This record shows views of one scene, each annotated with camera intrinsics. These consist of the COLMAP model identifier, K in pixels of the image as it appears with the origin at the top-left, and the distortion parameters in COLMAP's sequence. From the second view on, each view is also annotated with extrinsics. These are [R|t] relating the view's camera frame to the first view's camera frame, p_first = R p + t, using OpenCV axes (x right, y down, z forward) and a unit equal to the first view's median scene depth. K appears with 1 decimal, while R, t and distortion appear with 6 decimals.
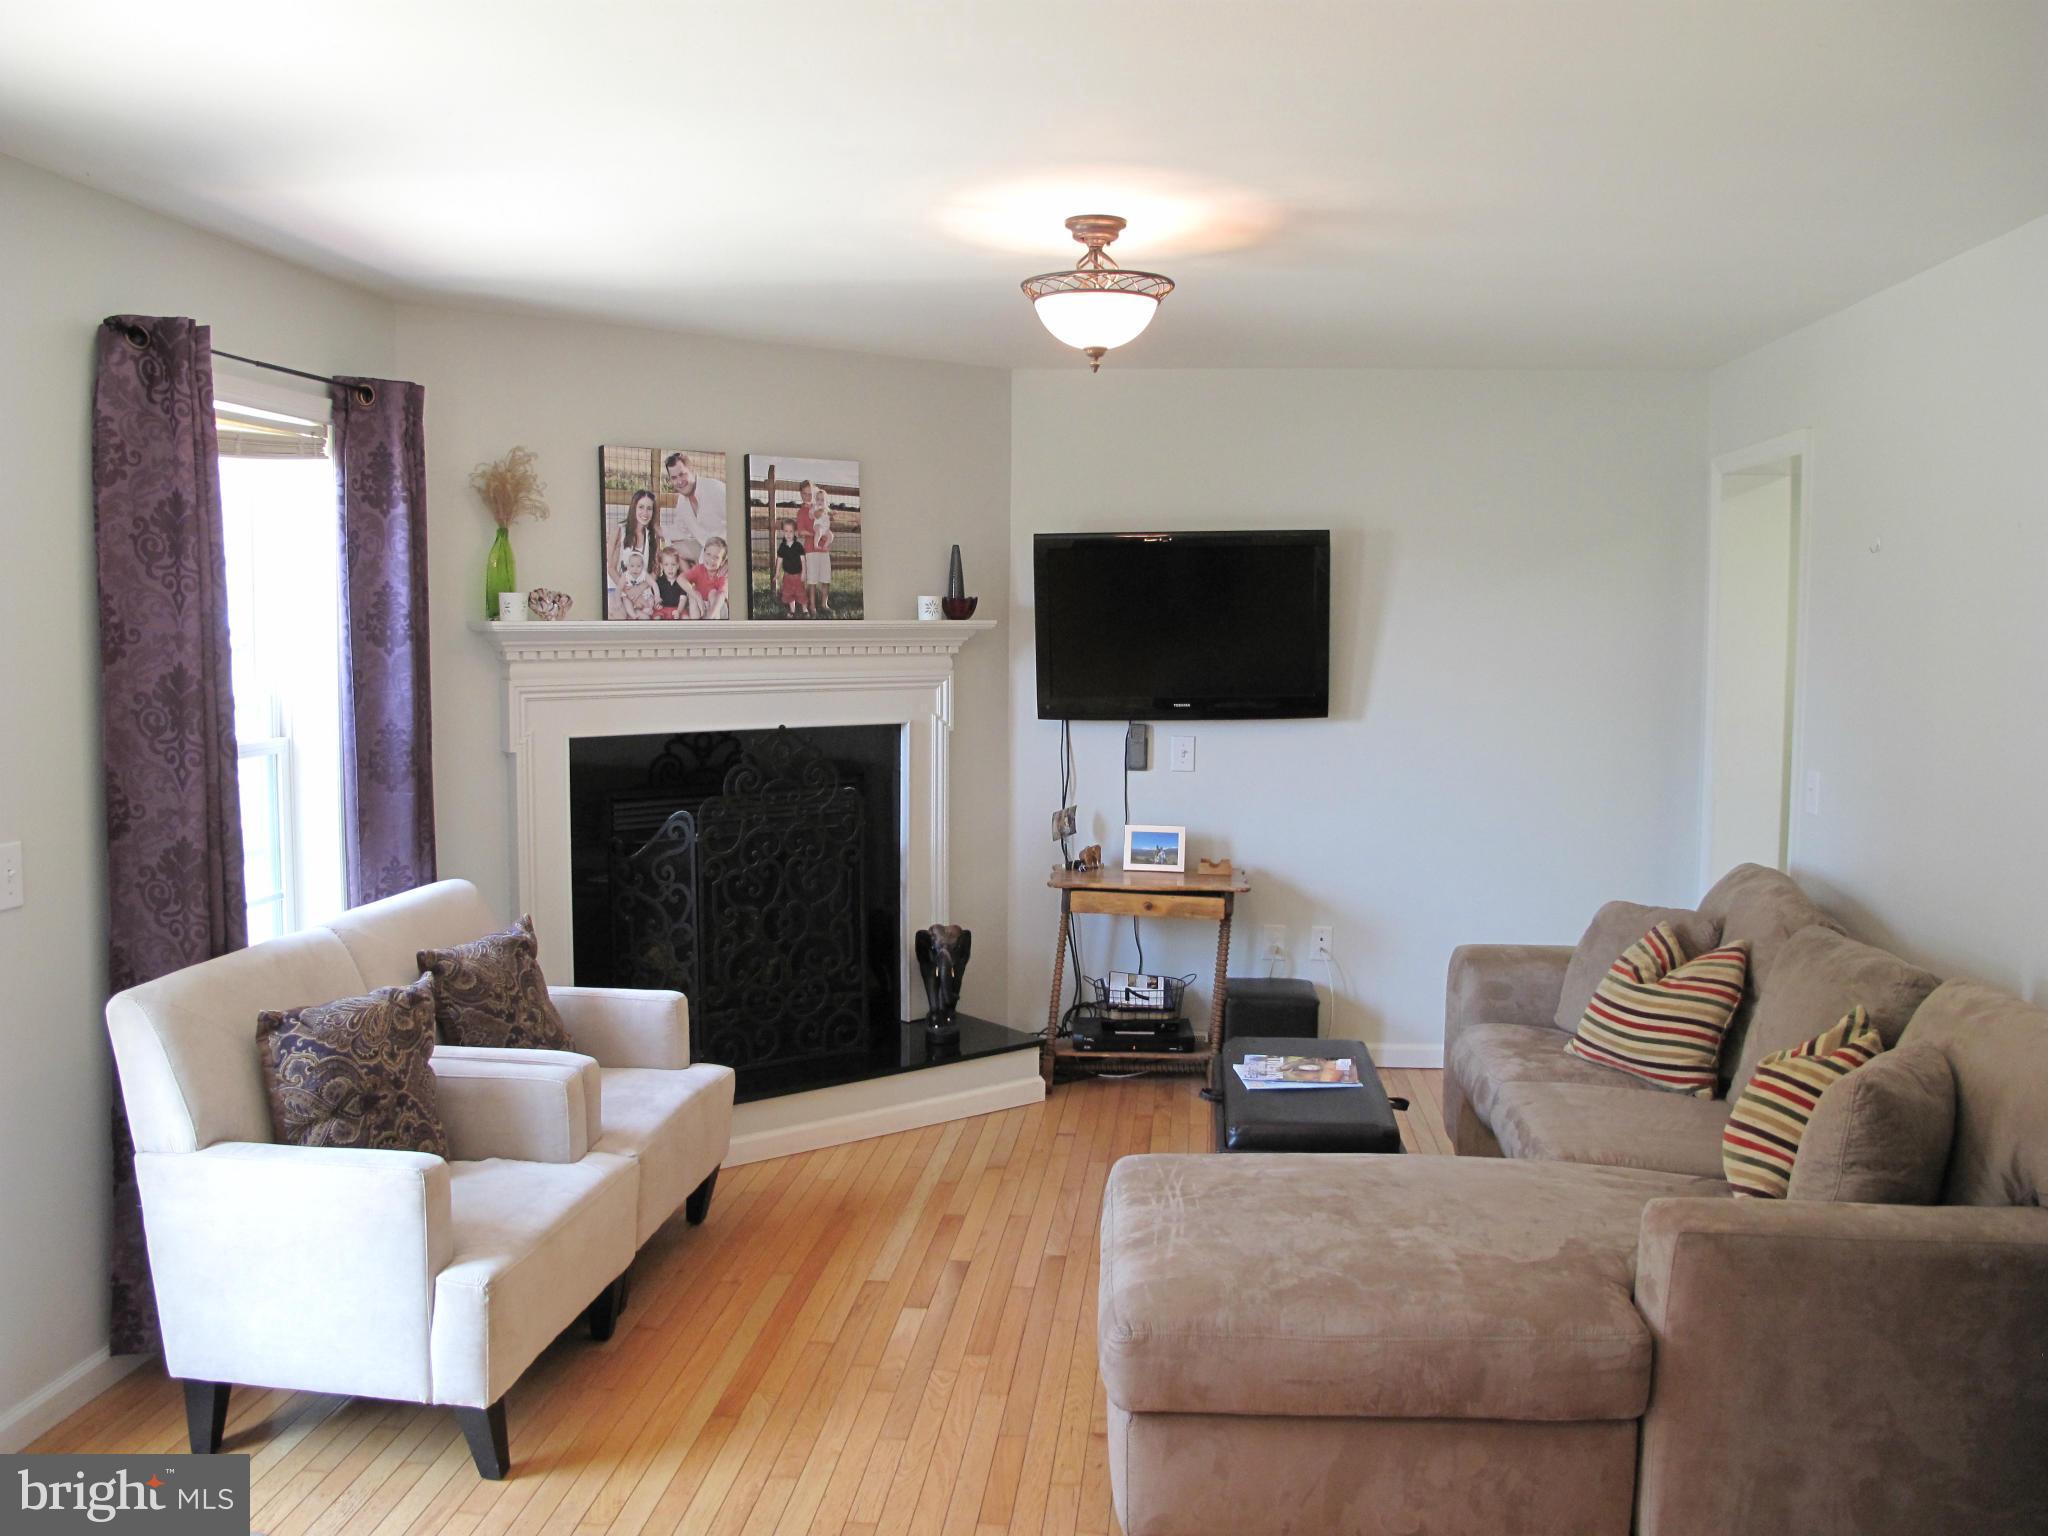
lens RADIAL K [[1718.0, 0, 1016.4], [0, 1718.0, 732.8], [0, 0, 1]] dist [-0.155603, 0.117146]
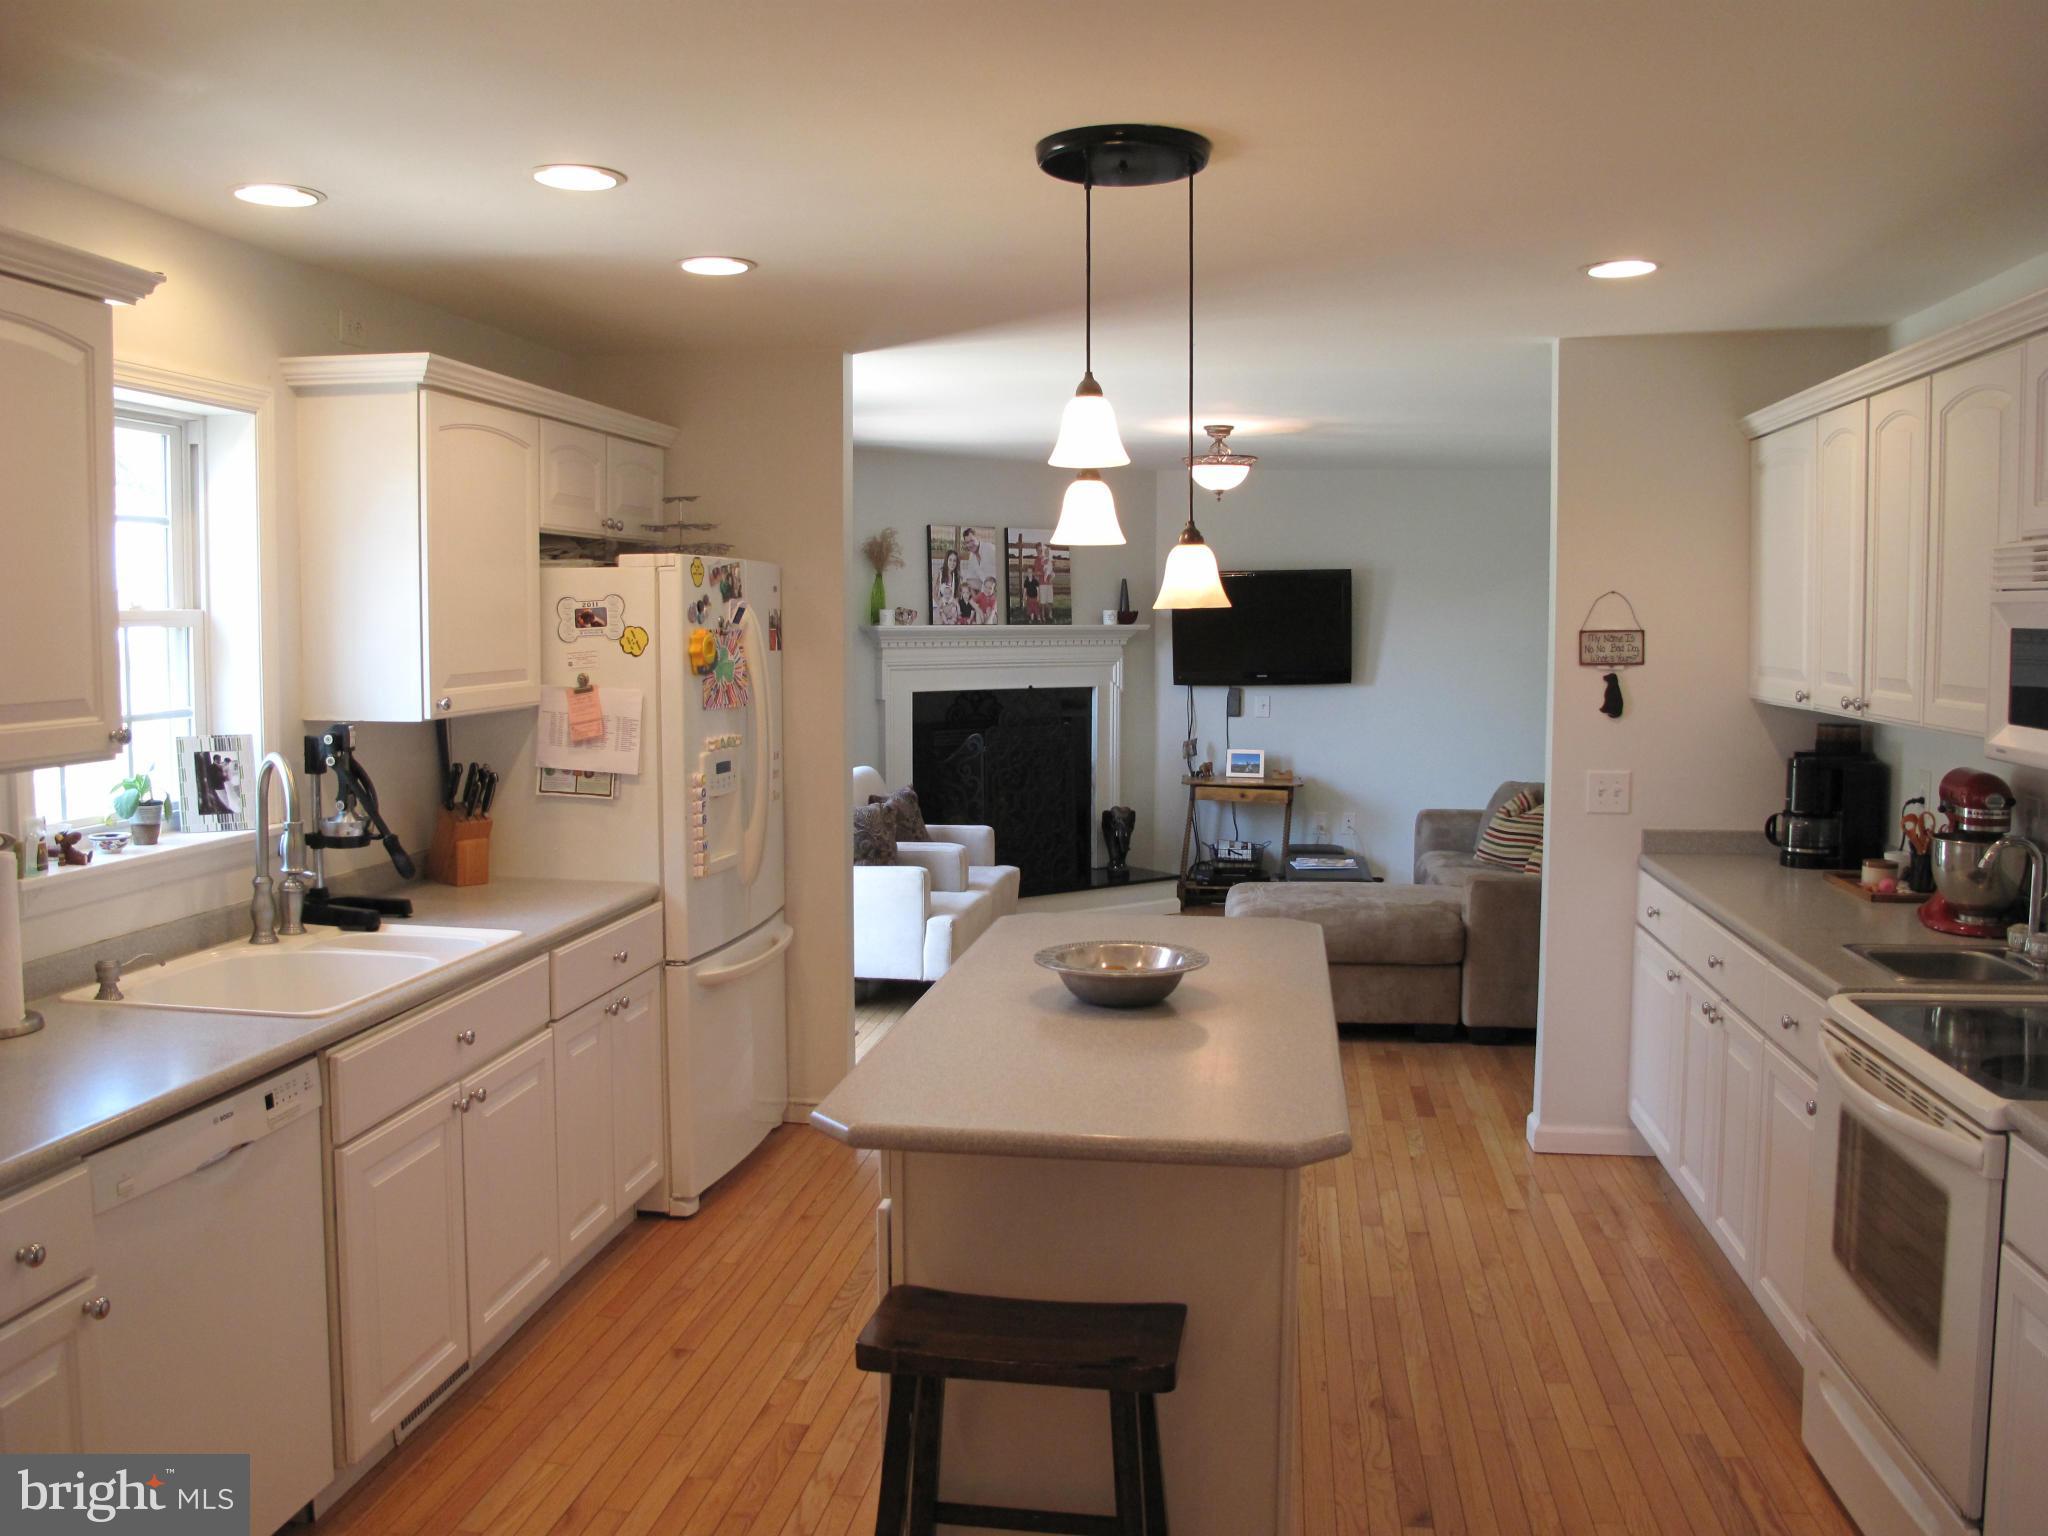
lens RADIAL K [[1718.0, 0, 1016.4], [0, 1718.0, 732.8], [0, 0, 1]] dist [-0.155603, 0.117146]
pose [[0.998949, -0.001652, -0.045816, -0.067957], [0.001543, 0.999996, -0.002410, 0.045033], [0.045820, 0.002337, 0.998947, -0.695821]]
